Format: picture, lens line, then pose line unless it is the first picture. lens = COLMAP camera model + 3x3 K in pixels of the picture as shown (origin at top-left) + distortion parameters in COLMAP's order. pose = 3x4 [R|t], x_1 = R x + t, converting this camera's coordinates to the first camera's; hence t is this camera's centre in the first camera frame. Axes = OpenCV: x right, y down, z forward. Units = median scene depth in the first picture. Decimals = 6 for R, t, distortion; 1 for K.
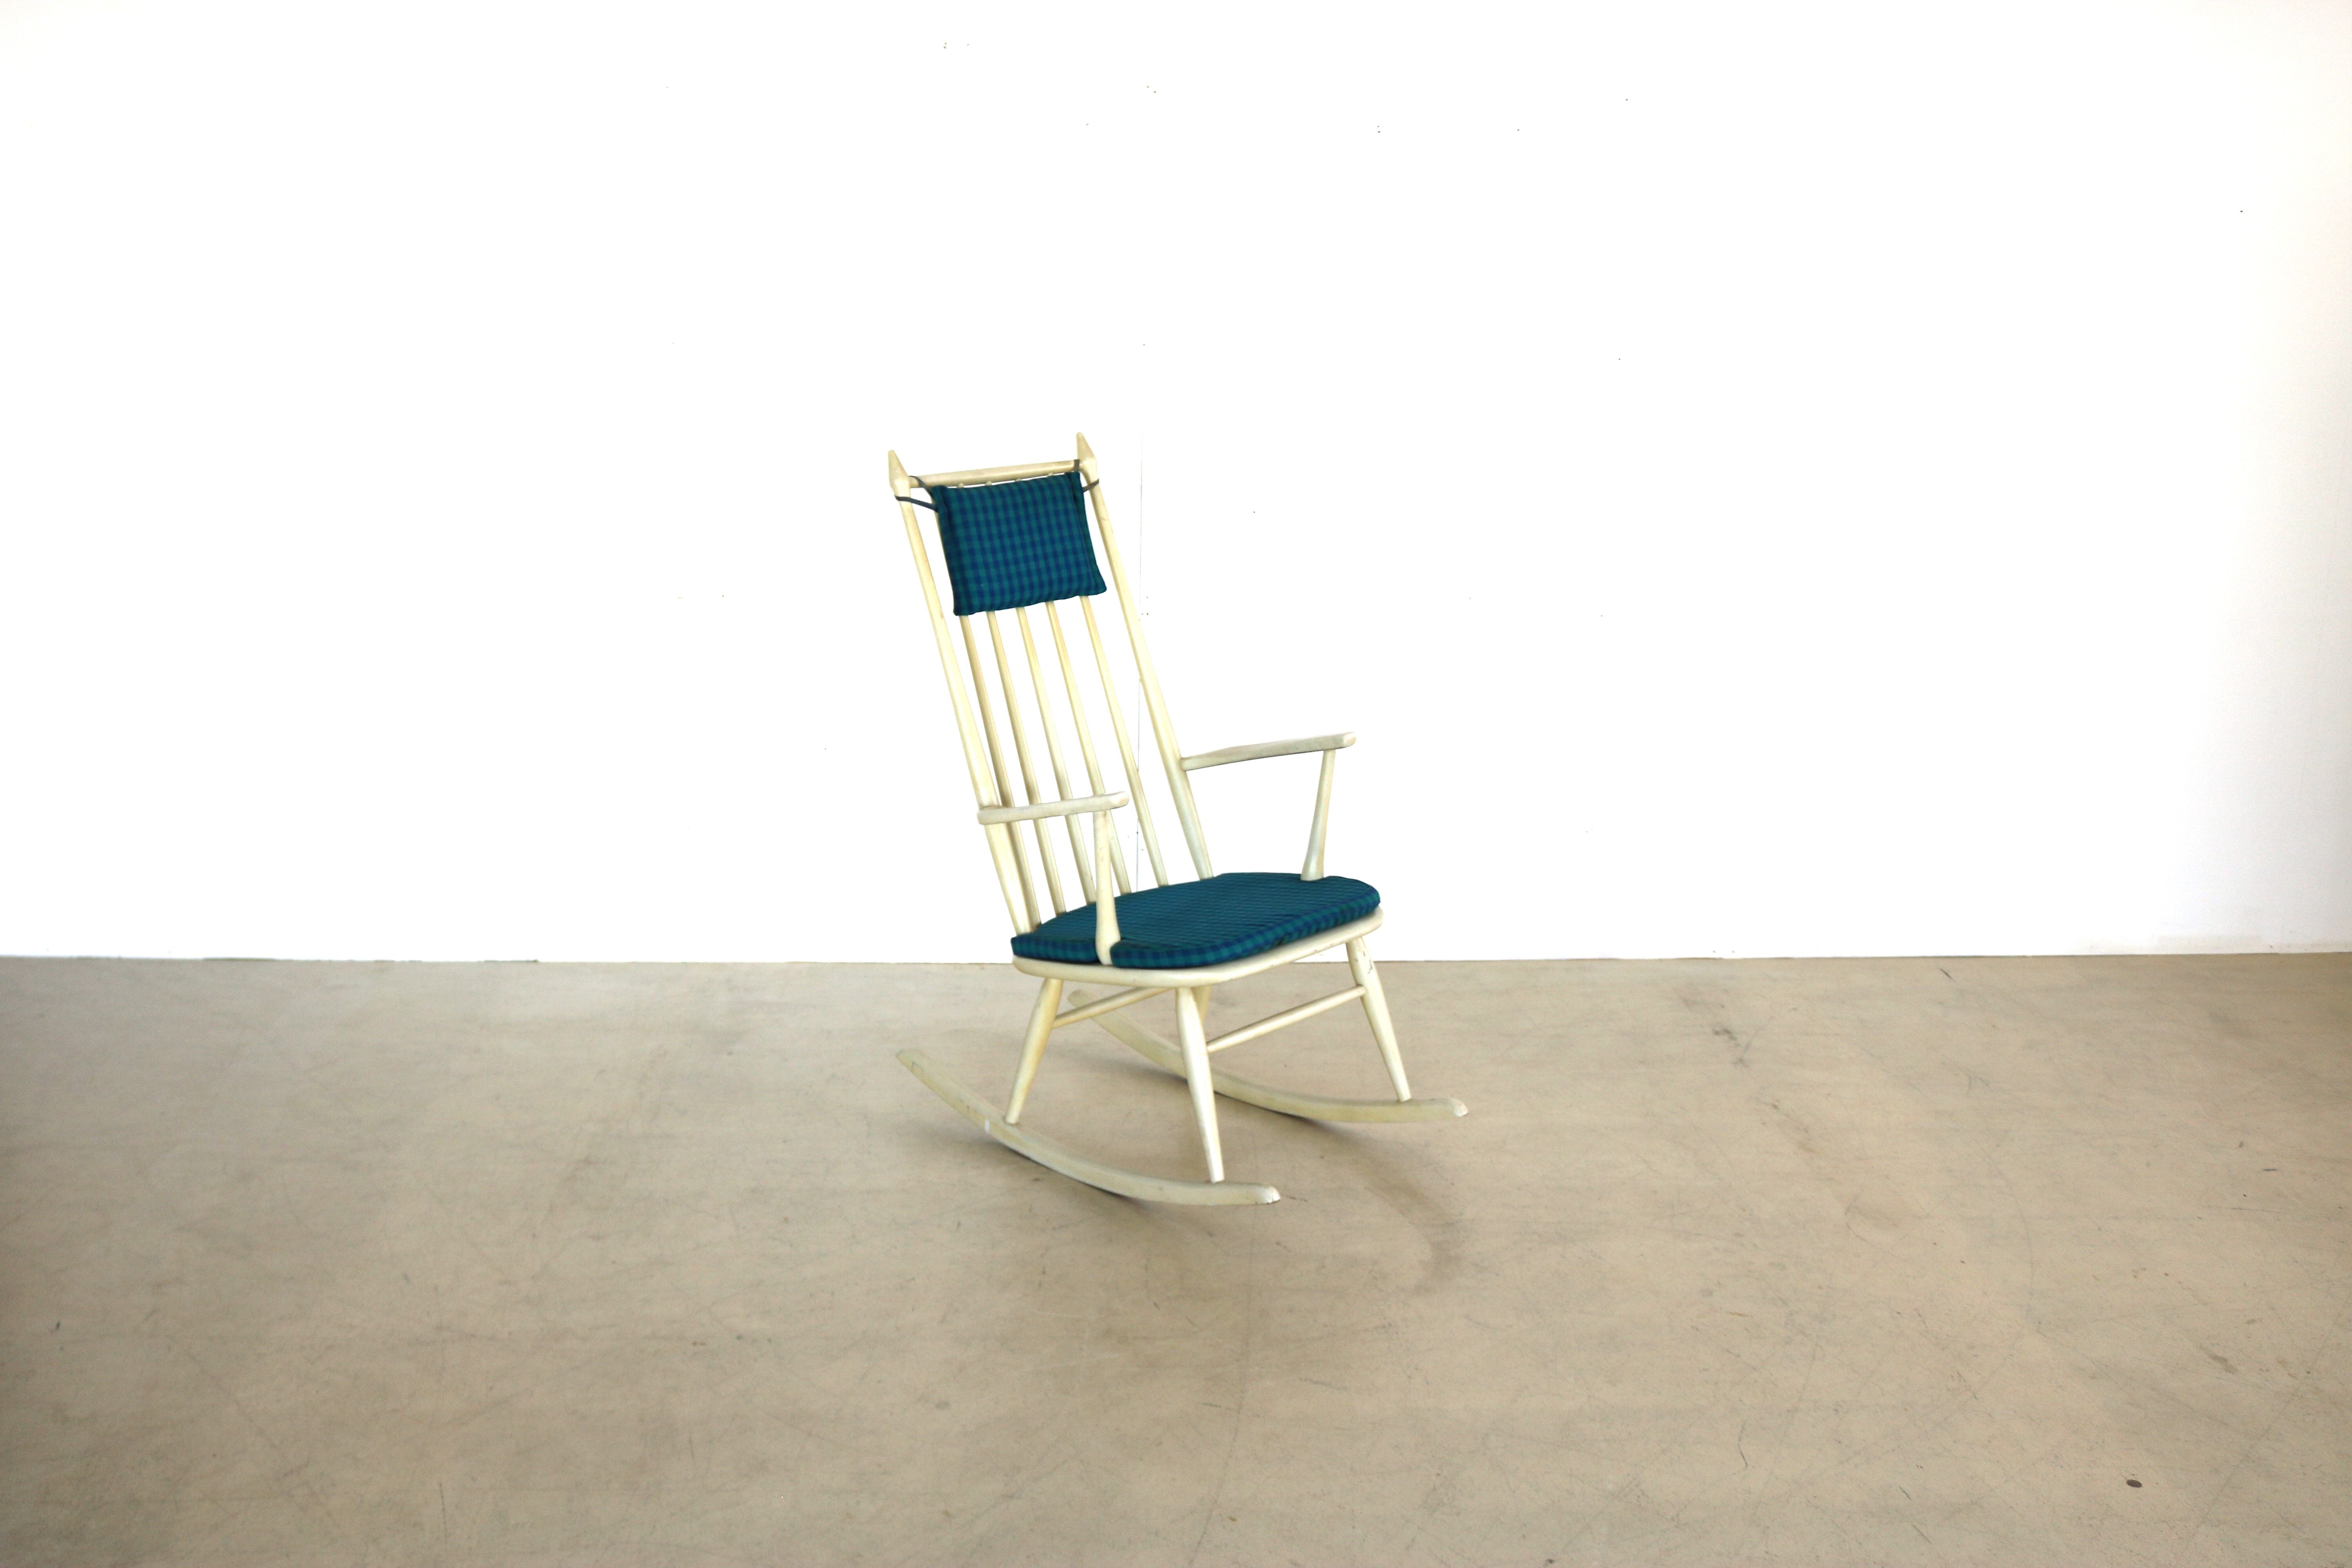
lens RADIAL K [[2462.7, 0, 1176.0], [0, 2462.7, 862.3], [0, 0, 1]] dist [-0.097317, 0.000000]
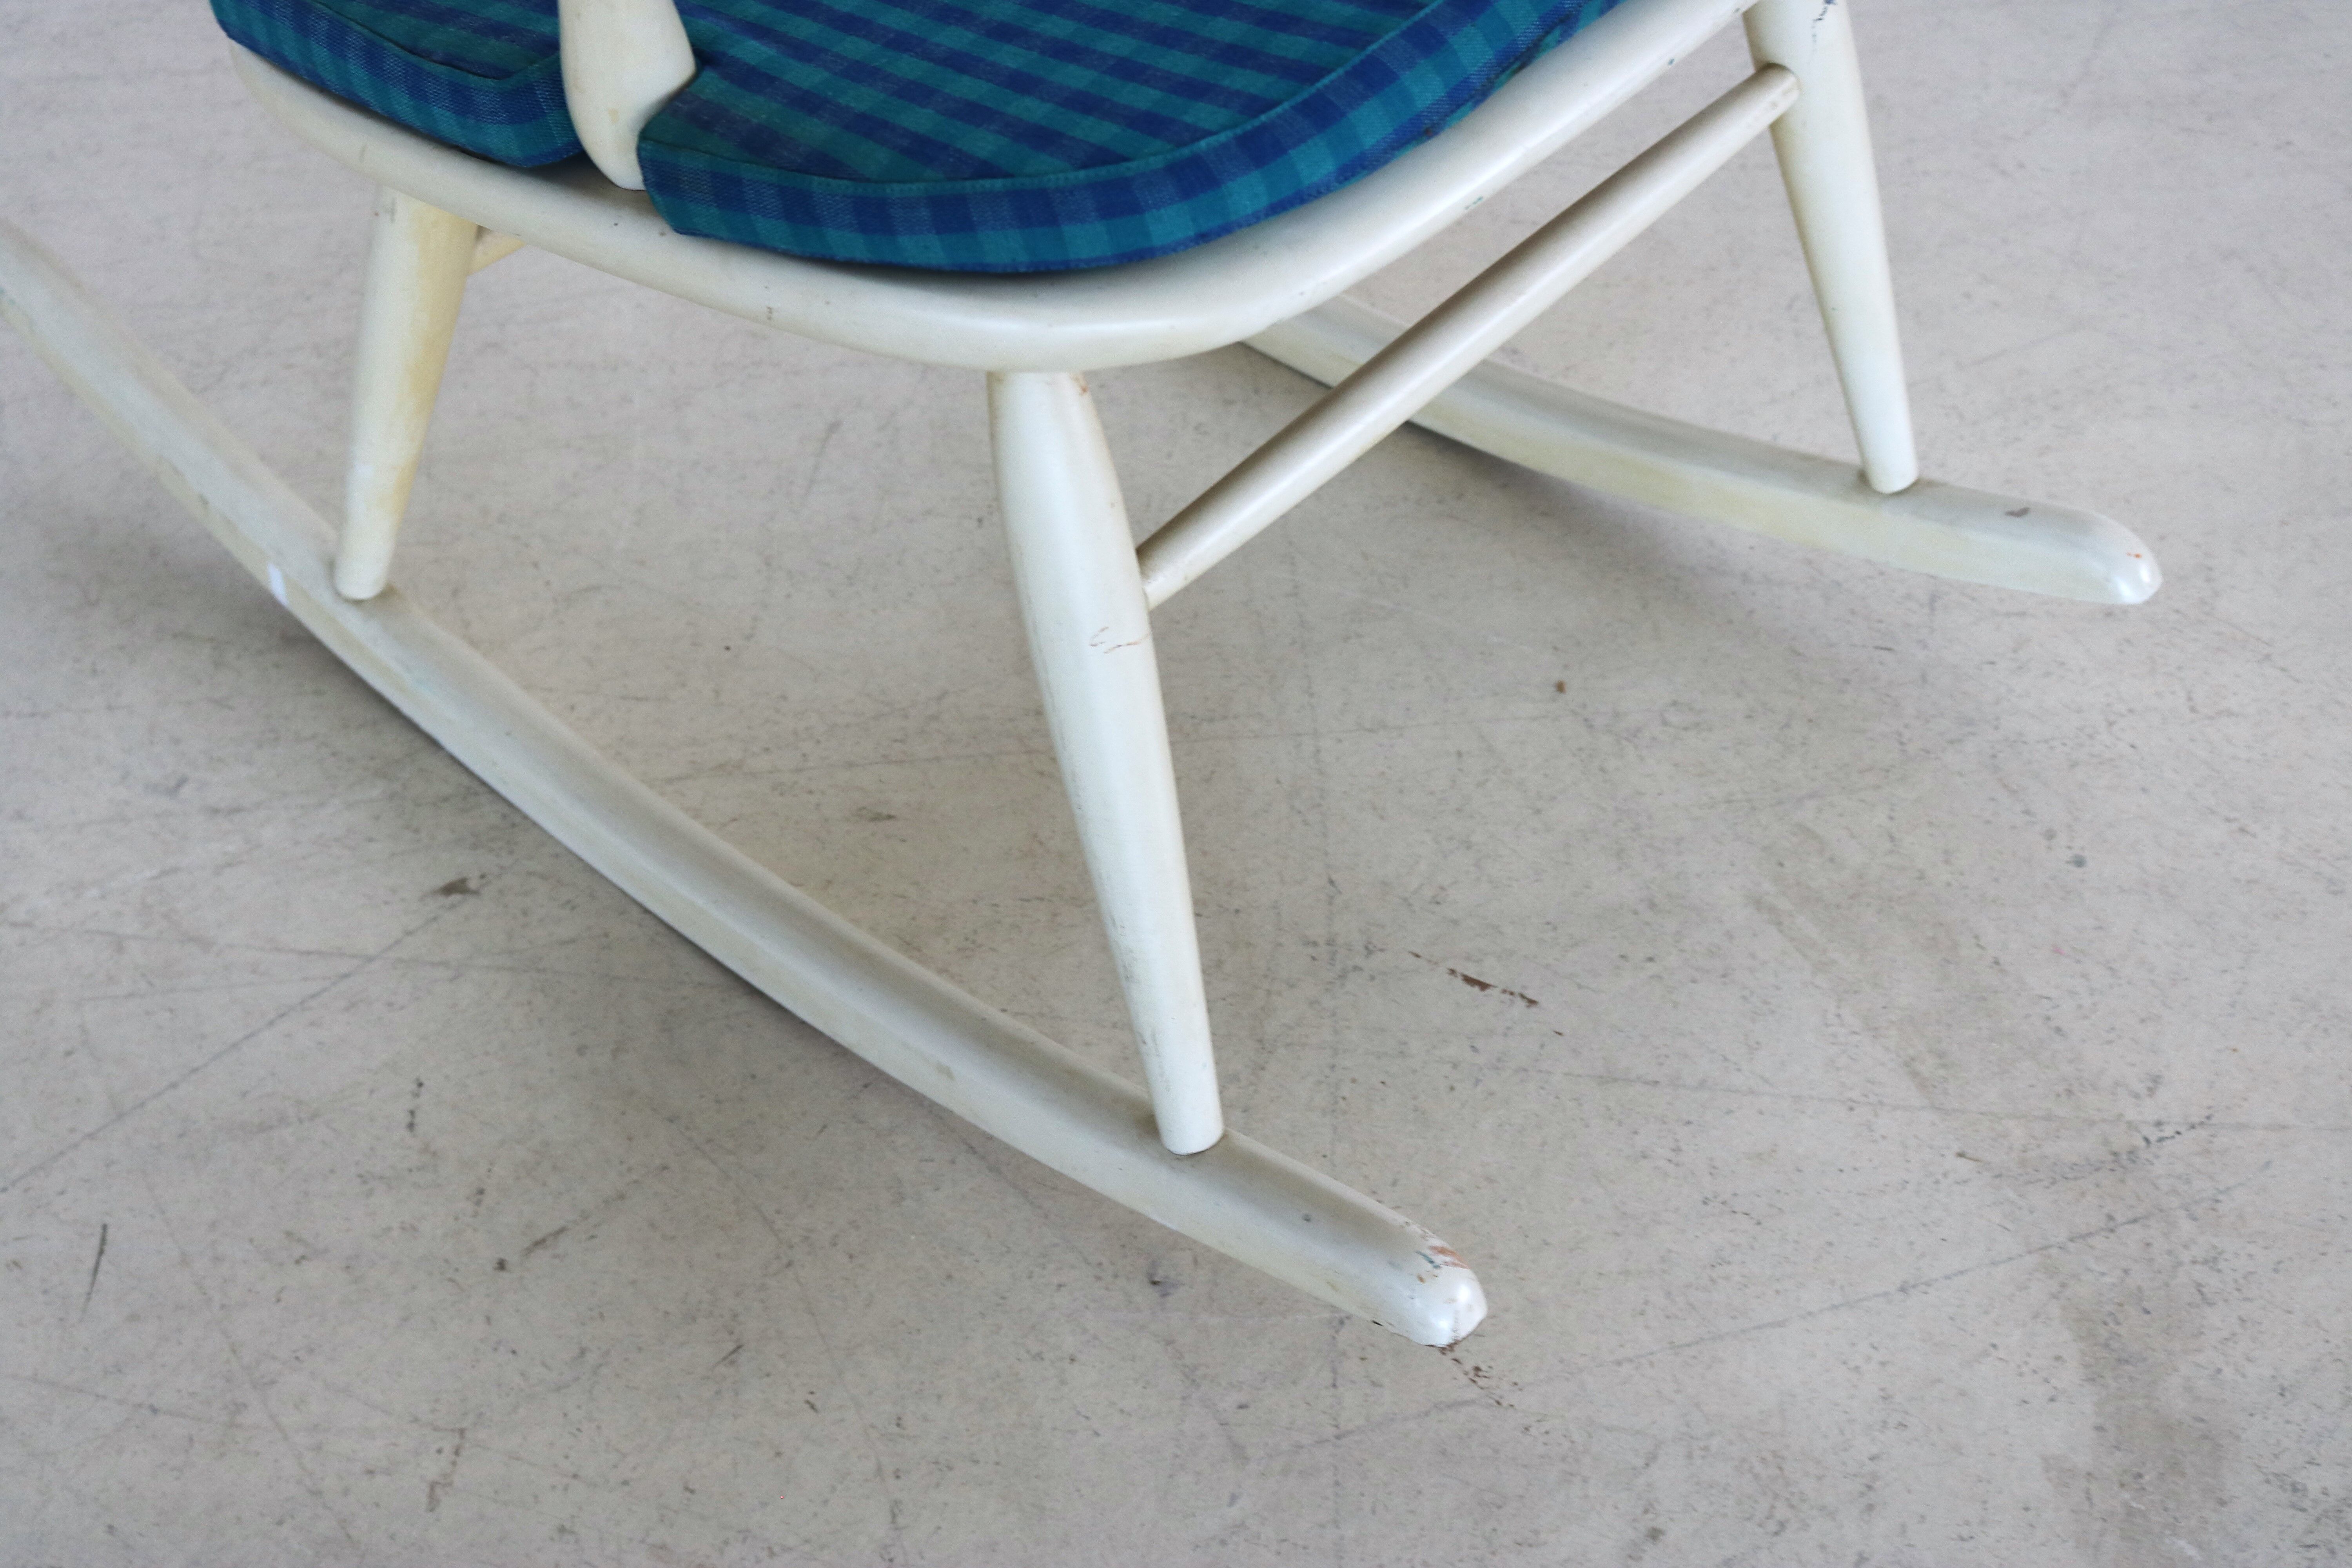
lens RADIAL K [[3162.2, 0, 1134.6], [0, 3162.2, 830.8], [0, 0, 1]] dist [-0.061029, 0.000000]
pose [[0.999301, -0.019861, 0.031683, 0.002852], [0.001221, 0.864166, 0.503205, -0.038348], [-0.037374, -0.502815, 0.863586, 0.711288]]
